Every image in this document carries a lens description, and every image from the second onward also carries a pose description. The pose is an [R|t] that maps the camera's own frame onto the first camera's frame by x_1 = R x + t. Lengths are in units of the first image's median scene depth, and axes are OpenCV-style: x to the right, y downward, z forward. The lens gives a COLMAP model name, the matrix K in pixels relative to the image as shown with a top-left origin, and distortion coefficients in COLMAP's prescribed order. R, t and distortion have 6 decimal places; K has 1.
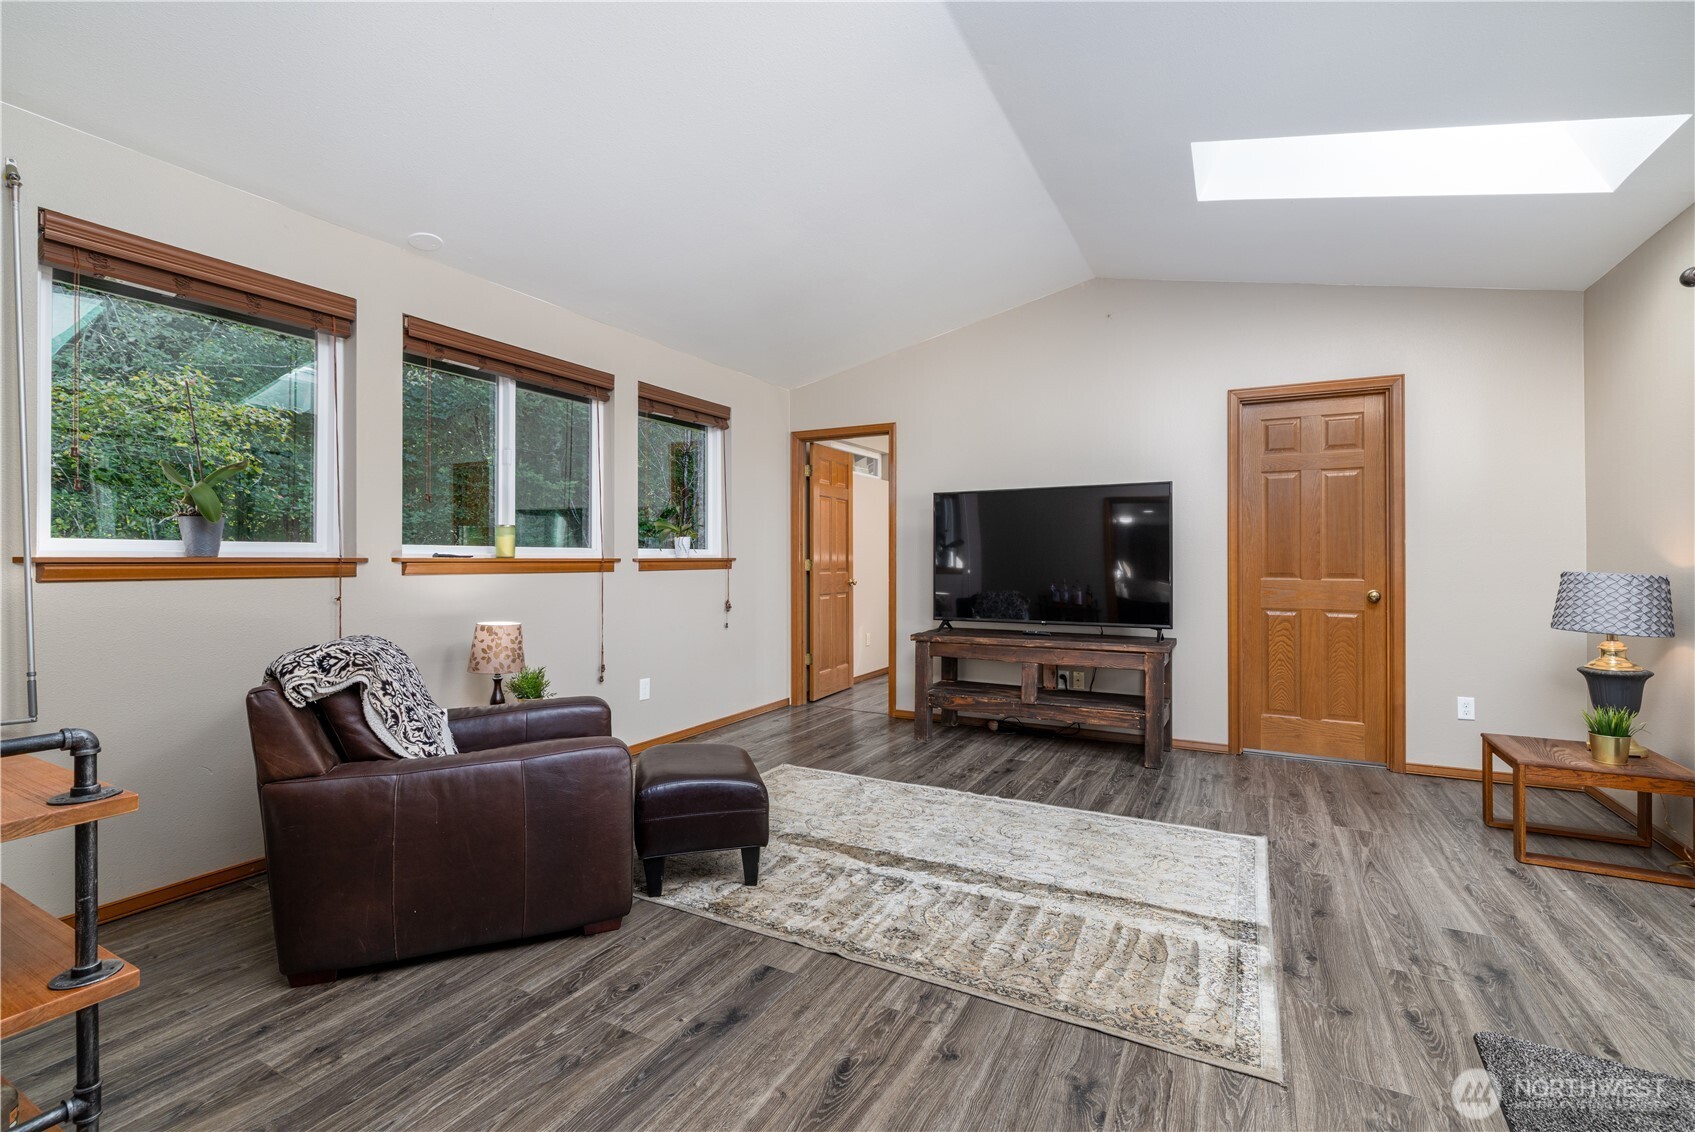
lens RADIAL K [[738.3, 0, 847.7], [0, 738.3, 561.4], [0, 0, 1]] dist [-0.001216, -0.000003]
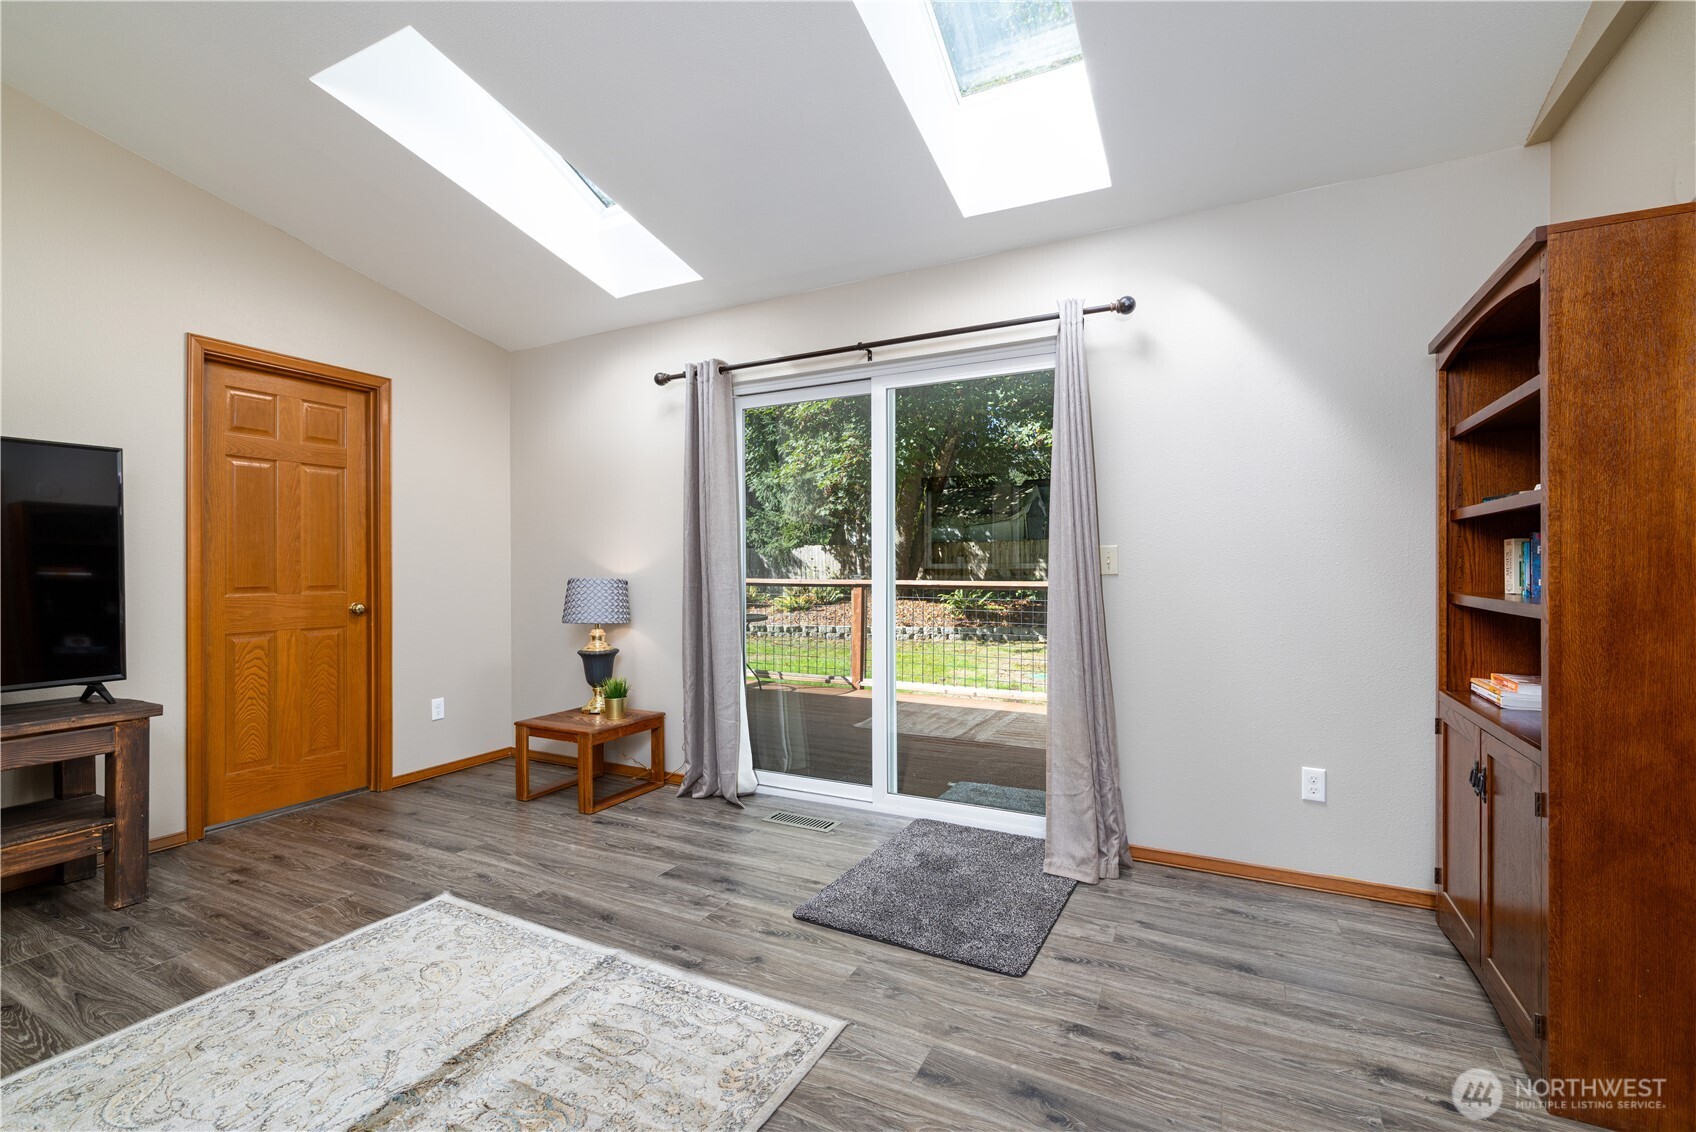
lens RADIAL K [[738.8, 0, 852.1], [0, 738.8, 568.9], [0, 0, 1]] dist [-0.001216, -0.000003]
pose [[-0.025158, -0.007614, 0.999654, -0.217571], [0.005569, 0.999954, 0.007756, -0.004802], [-0.999668, 0.005763, -0.025115, 0.385332]]
